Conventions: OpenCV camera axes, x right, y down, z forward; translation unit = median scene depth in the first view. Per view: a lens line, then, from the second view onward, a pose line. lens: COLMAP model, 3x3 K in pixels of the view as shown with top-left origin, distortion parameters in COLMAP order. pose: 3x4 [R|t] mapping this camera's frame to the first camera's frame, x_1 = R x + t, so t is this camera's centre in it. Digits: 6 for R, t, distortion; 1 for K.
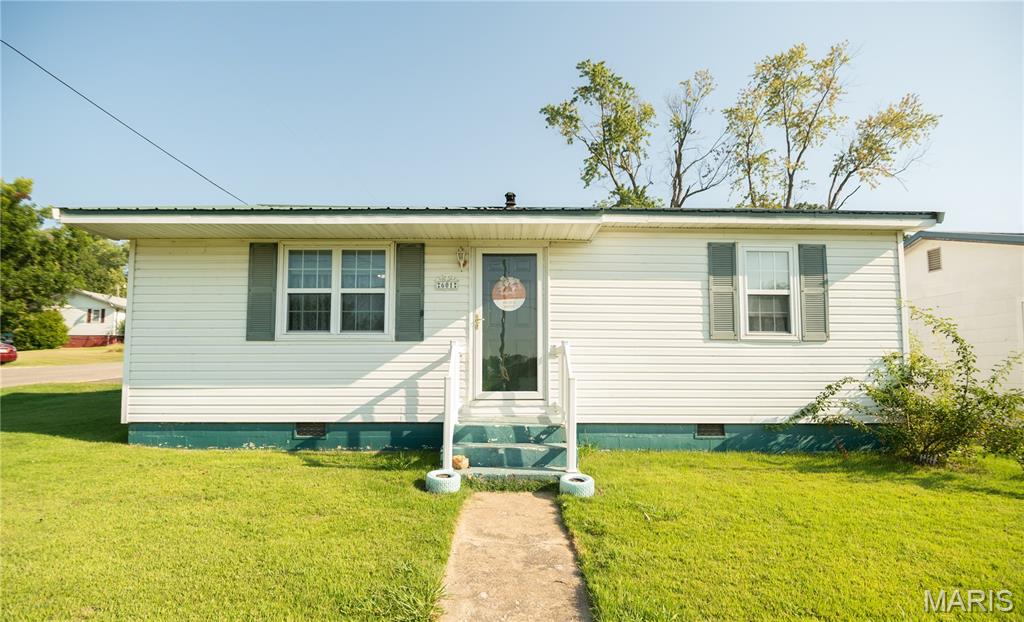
lens RADIAL K [[503.2, 0, 507.7], [0, 503.2, 335.8], [0, 0, 1]] dist [-0.019323, -0.000803]
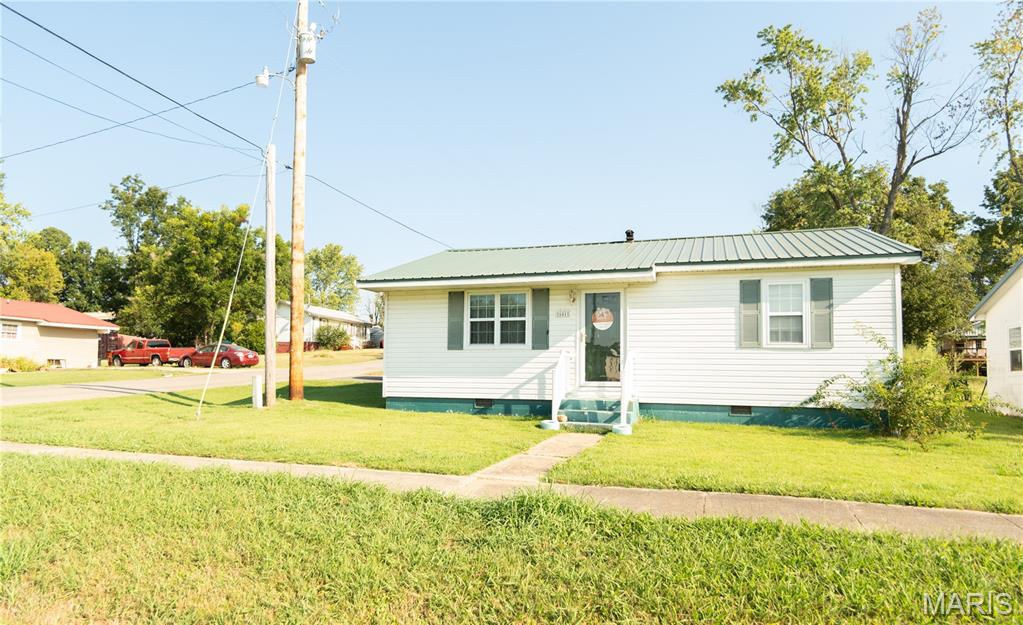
lens RADIAL K [[648.0, 0, 510.9], [0, 648.0, 313.3], [0, 0, 1]] dist [-0.000603, -0.000568]
pose [[0.946397, -0.021873, -0.322265, 0.378715], [0.010527, 0.999263, -0.036909, -0.029608], [0.322835, 0.031538, 0.945930, -0.979041]]
